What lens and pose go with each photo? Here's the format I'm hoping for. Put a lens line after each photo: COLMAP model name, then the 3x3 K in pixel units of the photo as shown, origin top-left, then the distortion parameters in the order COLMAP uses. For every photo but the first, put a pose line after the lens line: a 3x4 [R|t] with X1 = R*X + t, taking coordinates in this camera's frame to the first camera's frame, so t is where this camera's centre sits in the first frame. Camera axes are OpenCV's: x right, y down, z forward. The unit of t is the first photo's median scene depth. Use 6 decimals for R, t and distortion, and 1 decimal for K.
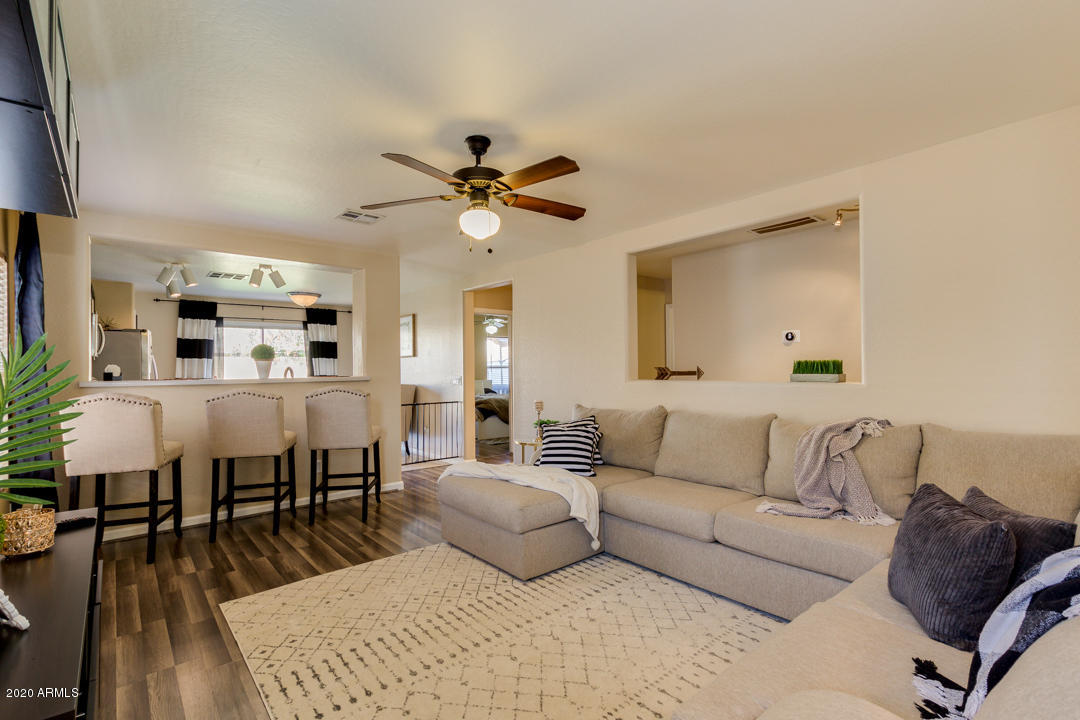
lens RADIAL K [[498.1, 0, 555.7], [0, 498.1, 362.5], [0, 0, 1]] dist [0.011945, -0.003386]
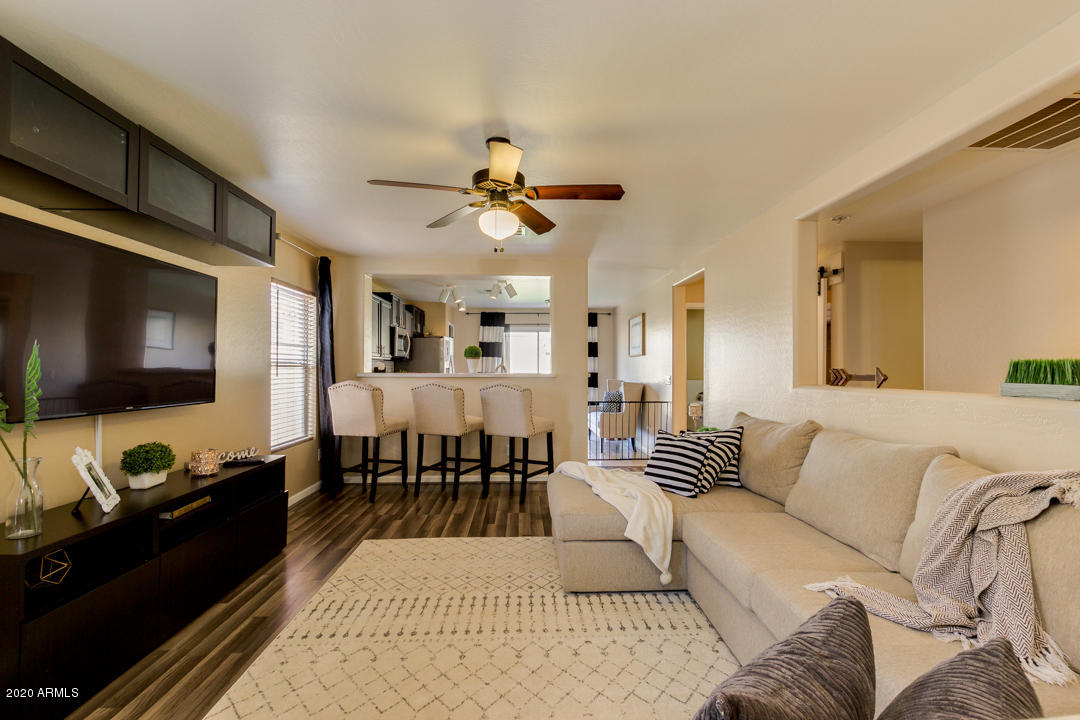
lens RADIAL K [[498.1, 0, 556.1], [0, 498.1, 362.7], [0, 0, 1]] dist [0.011945, -0.003386]
pose [[0.782059, 0.006978, -0.623165, 0.464230], [-0.005020, 0.999975, 0.004897, -0.001160], [0.623184, -0.000701, 0.782075, 0.228286]]
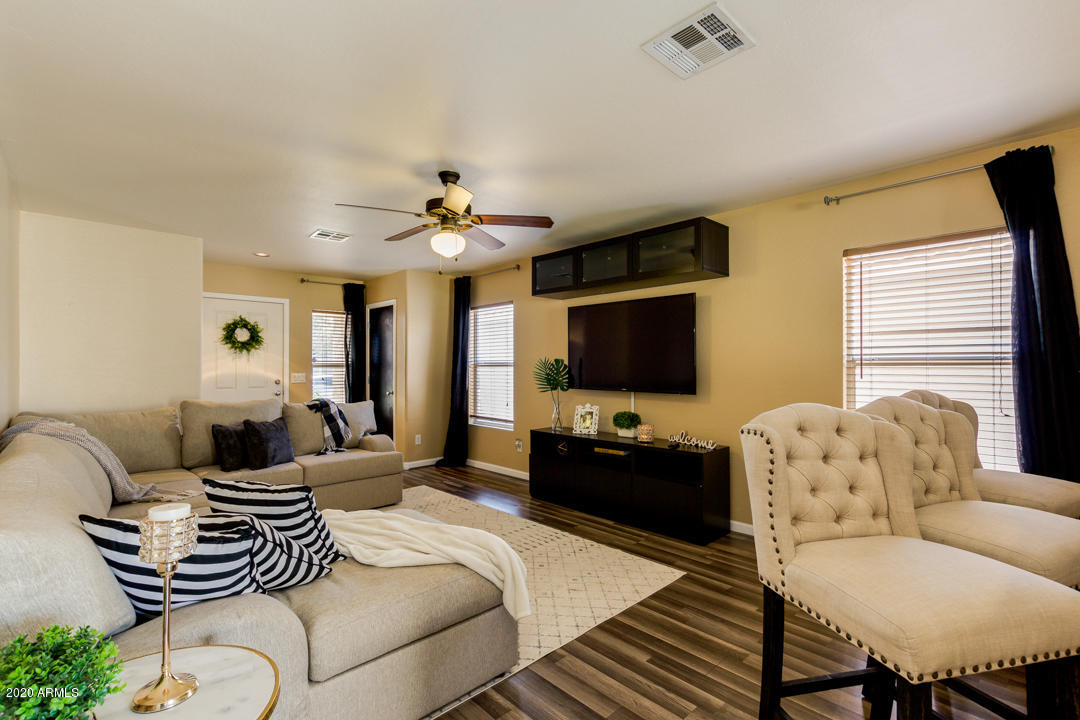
lens RADIAL K [[498.1, 0, 535.8], [0, 498.1, 362.3], [0, 0, 1]] dist [0.011945, -0.003386]
pose [[-0.999921, 0.012414, 0.001704, -0.284178], [0.012375, 0.999698, -0.021227, 0.026457], [-0.001967, -0.021204, -0.999773, 1.764401]]
